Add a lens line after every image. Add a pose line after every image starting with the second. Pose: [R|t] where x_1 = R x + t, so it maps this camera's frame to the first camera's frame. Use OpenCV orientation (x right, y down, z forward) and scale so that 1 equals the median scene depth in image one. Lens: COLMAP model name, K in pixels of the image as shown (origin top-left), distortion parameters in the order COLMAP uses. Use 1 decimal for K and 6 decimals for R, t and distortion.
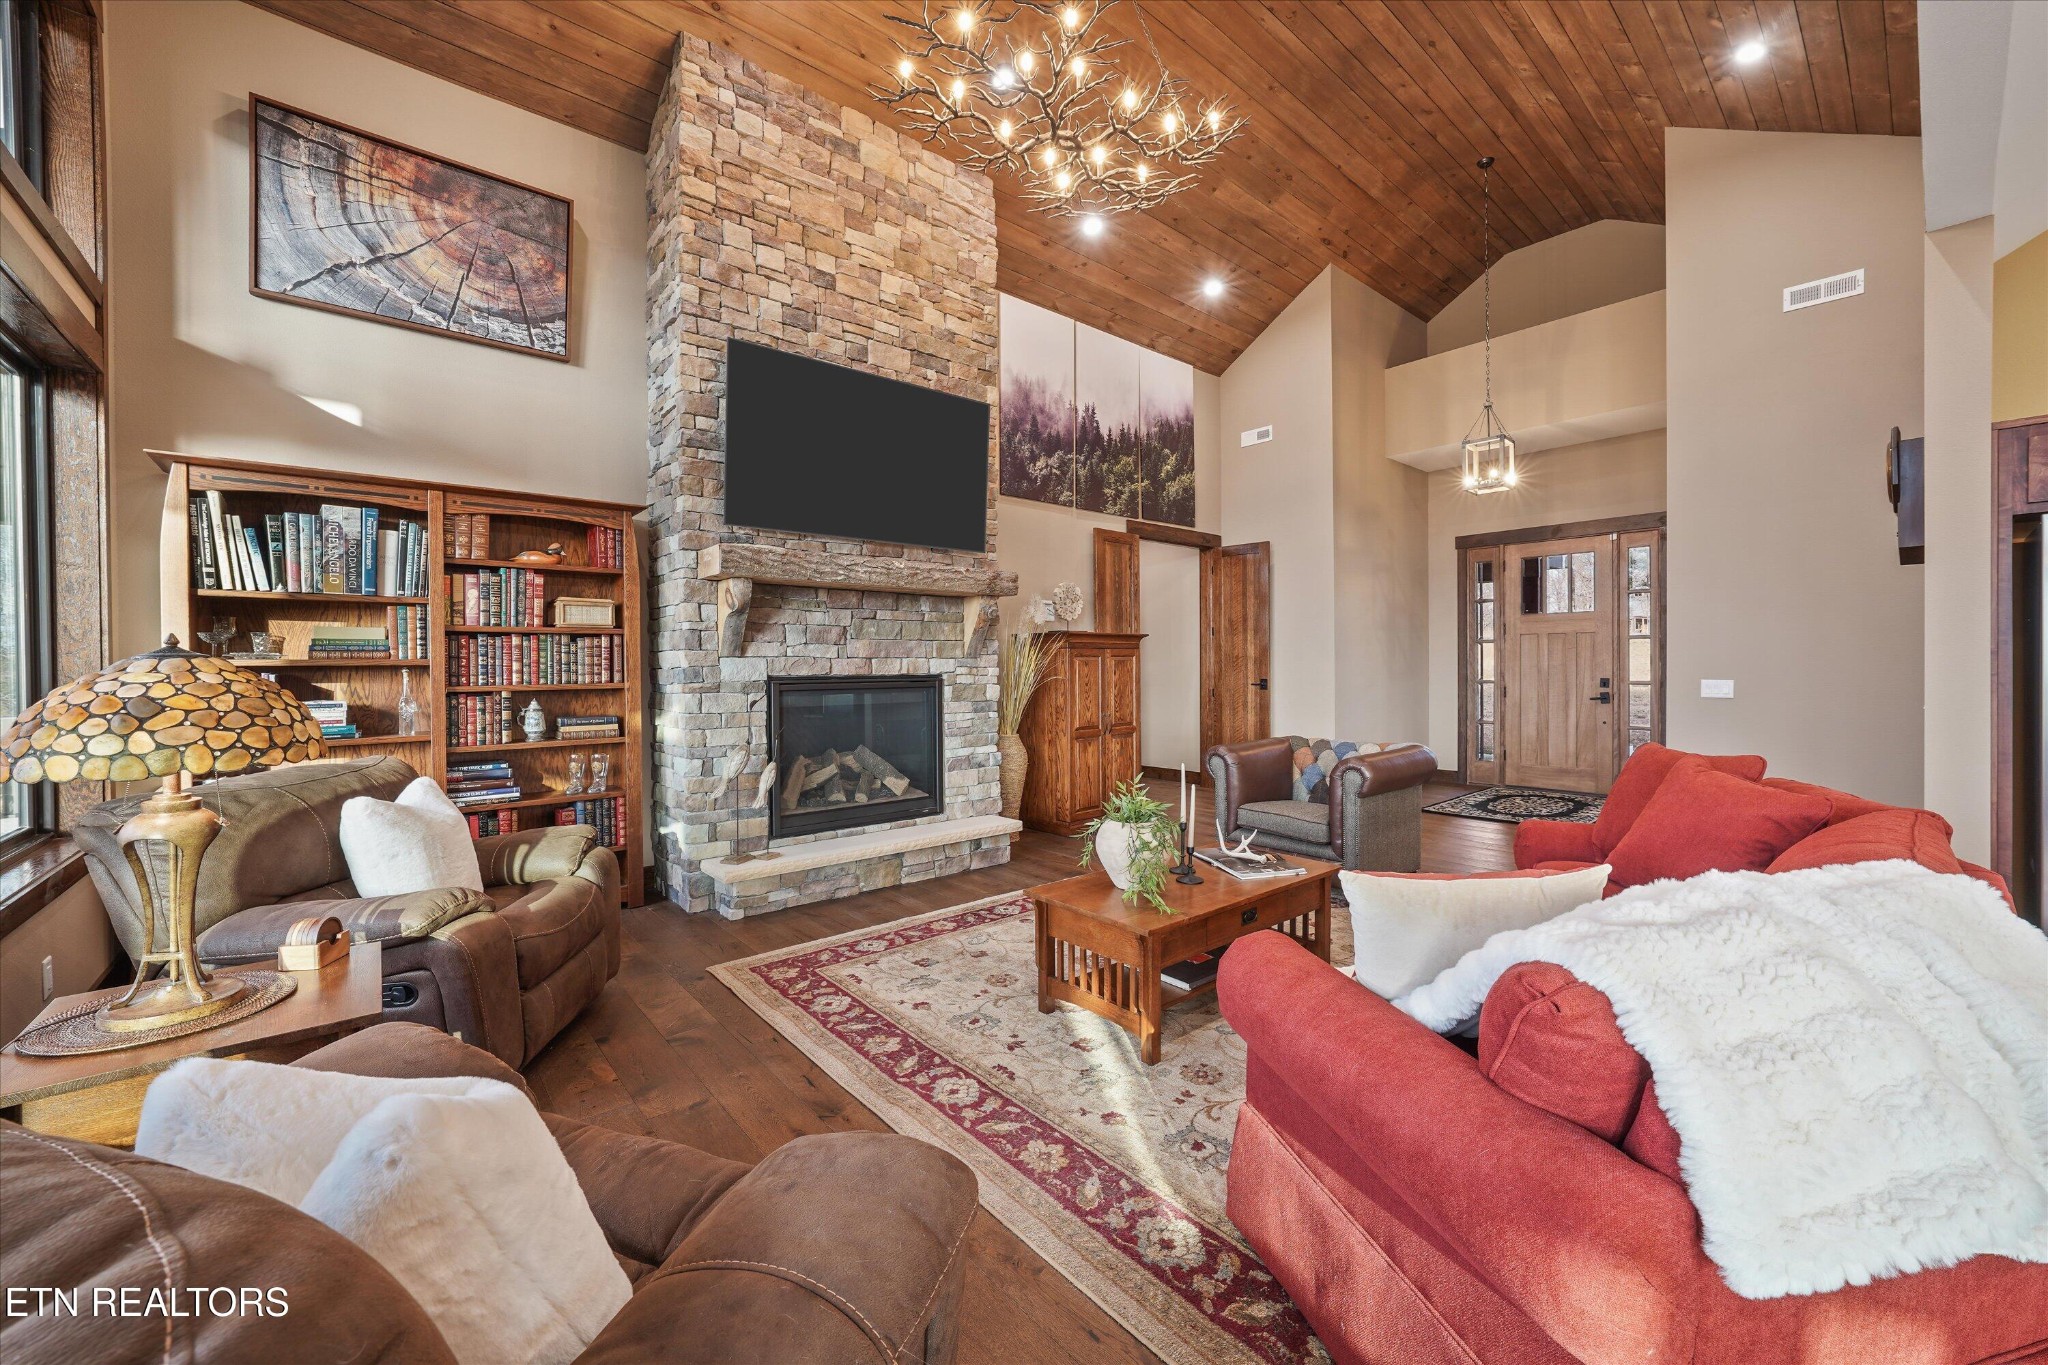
lens RADIAL K [[794.4, 0, 1020.9], [0, 794.4, 674.4], [0, 0, 1]] dist [-0.003076, 0.000486]
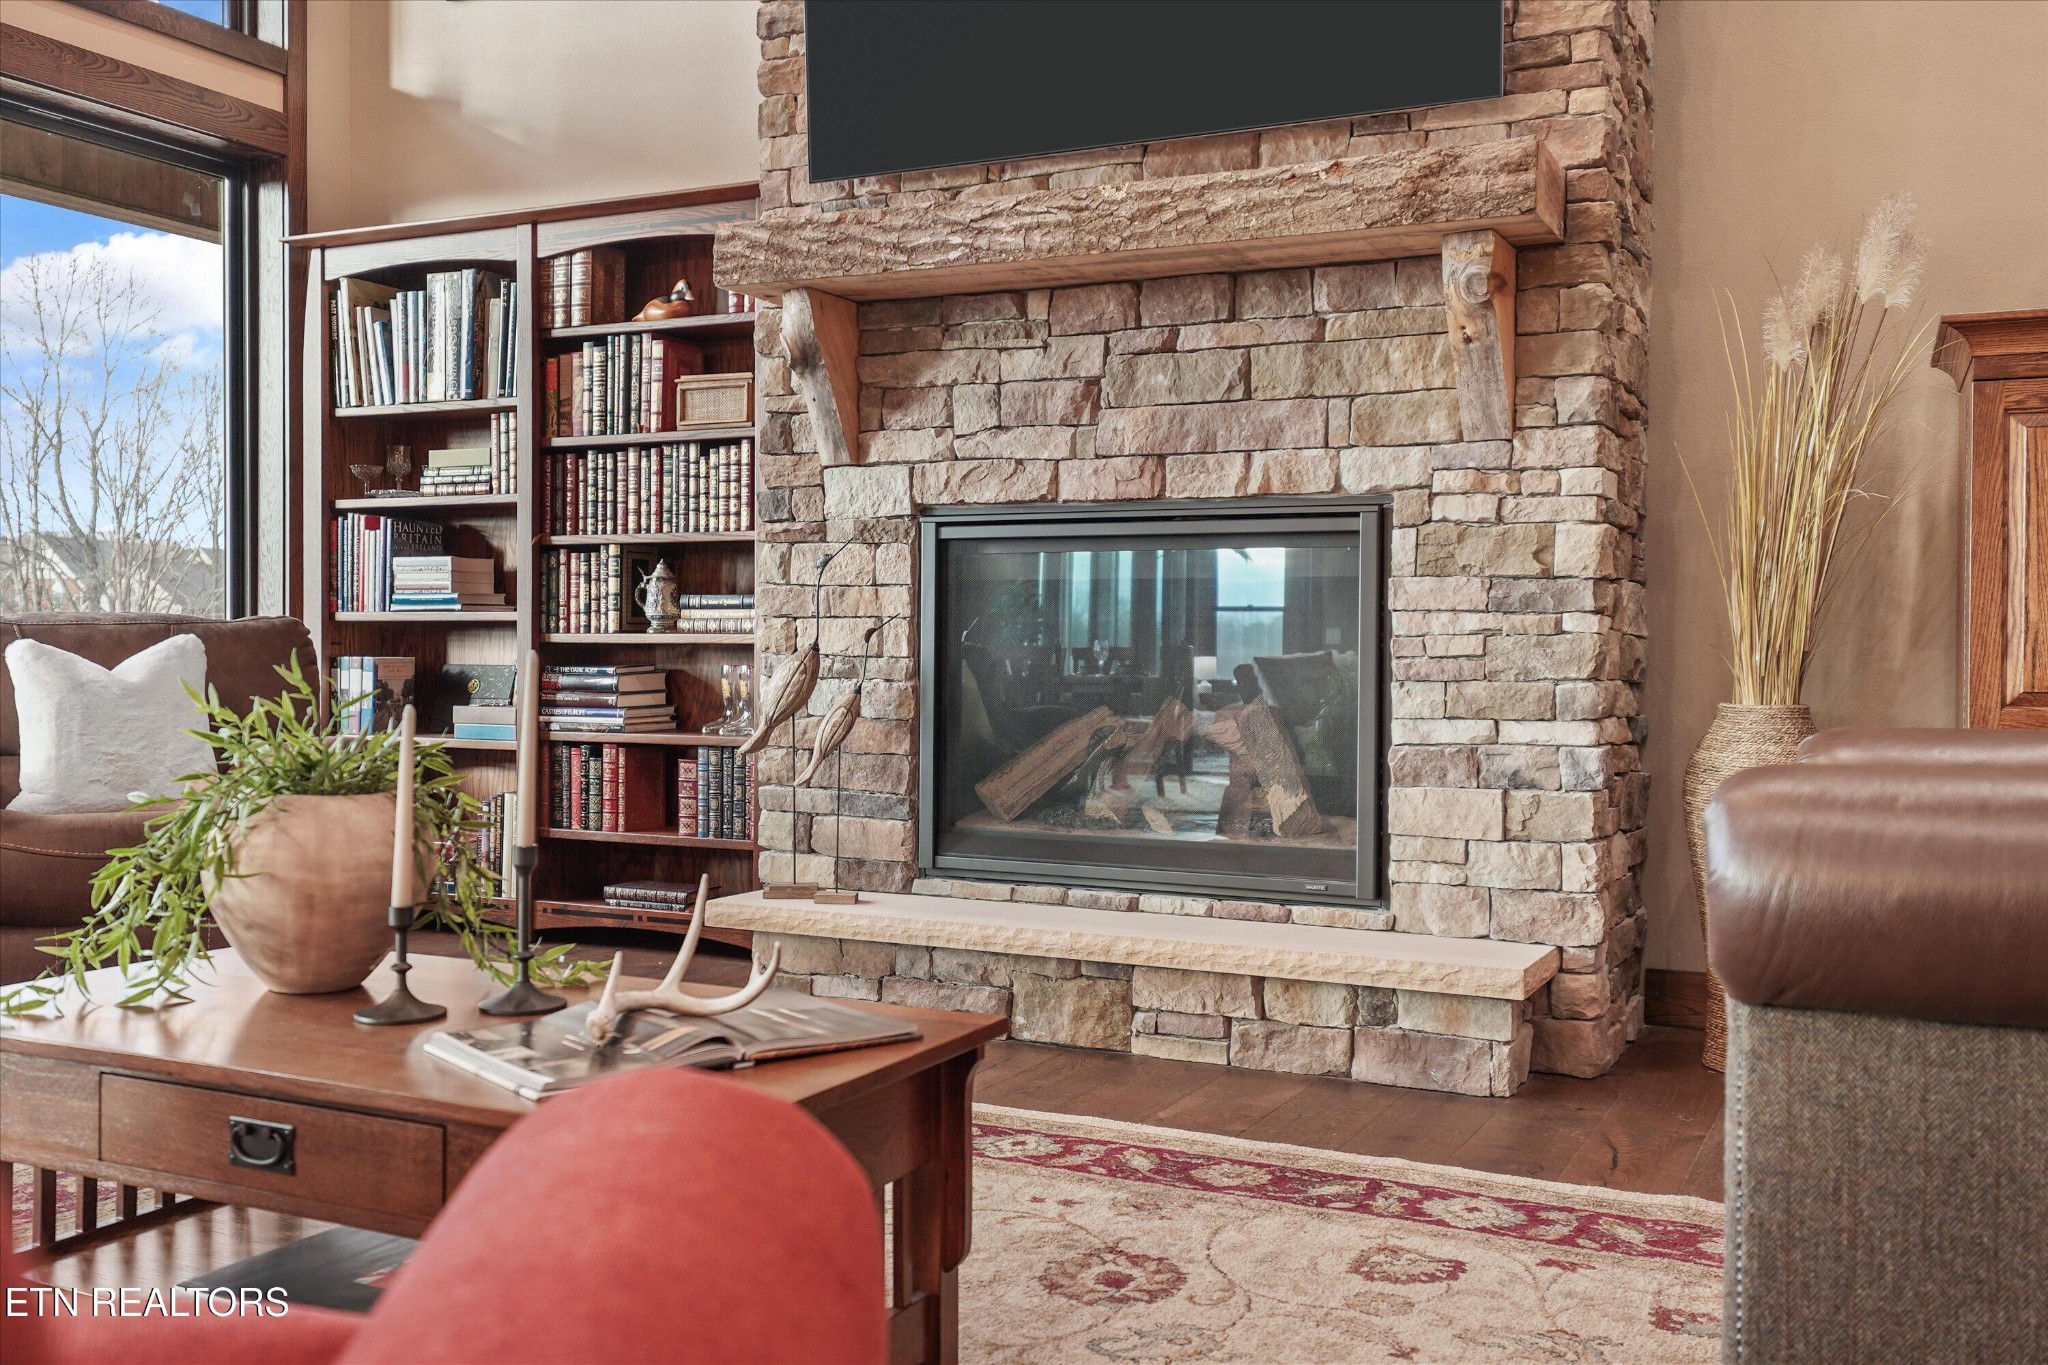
lens RADIAL K [[1901.1, 0, 1024.0], [0, 1901.1, 682.5], [0, 0, 1]] dist [0.042496, 0.007998]
pose [[0.391283, 0.031086, -0.919745, 0.726971], [-0.017003, 0.999503, 0.026548, 0.075383], [0.920113, 0.005251, 0.391617, 0.676115]]
